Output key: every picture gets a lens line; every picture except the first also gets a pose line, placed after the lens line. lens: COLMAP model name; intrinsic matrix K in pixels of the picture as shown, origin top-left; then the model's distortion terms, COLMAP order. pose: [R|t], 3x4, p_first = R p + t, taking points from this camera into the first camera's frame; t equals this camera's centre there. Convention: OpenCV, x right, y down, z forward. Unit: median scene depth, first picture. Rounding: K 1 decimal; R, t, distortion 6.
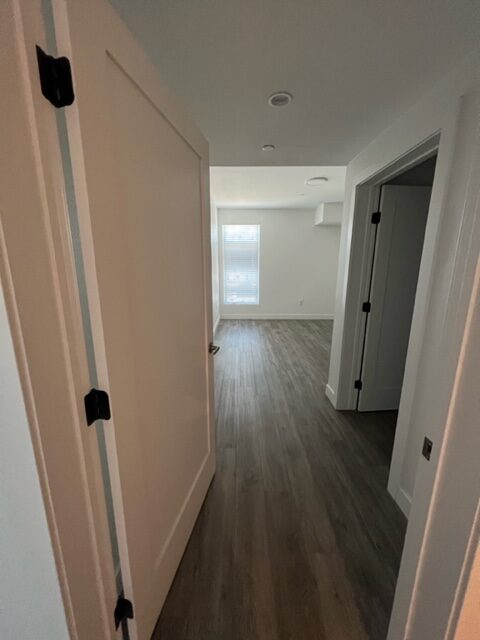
lens RADIAL K [[257.4, 0, 239.9], [0, 257.4, 317.4], [0, 0, 1]] dist [0.001525, 0.000006]
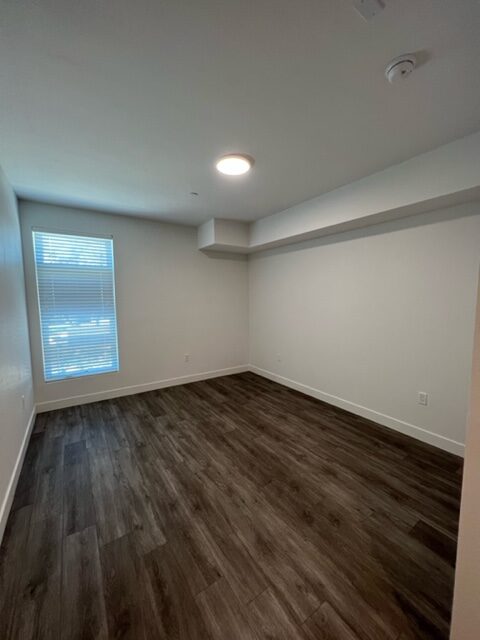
lens RADIAL K [[257.4, 0, 239.9], [0, 257.4, 317.4], [0, 0, 1]] dist [0.001525, 0.000006]
pose [[0.830240, -0.052585, 0.554920, -0.019119], [0.121486, 0.988678, -0.088072, -0.096048], [-0.544006, 0.140536, 0.827228, 0.383397]]
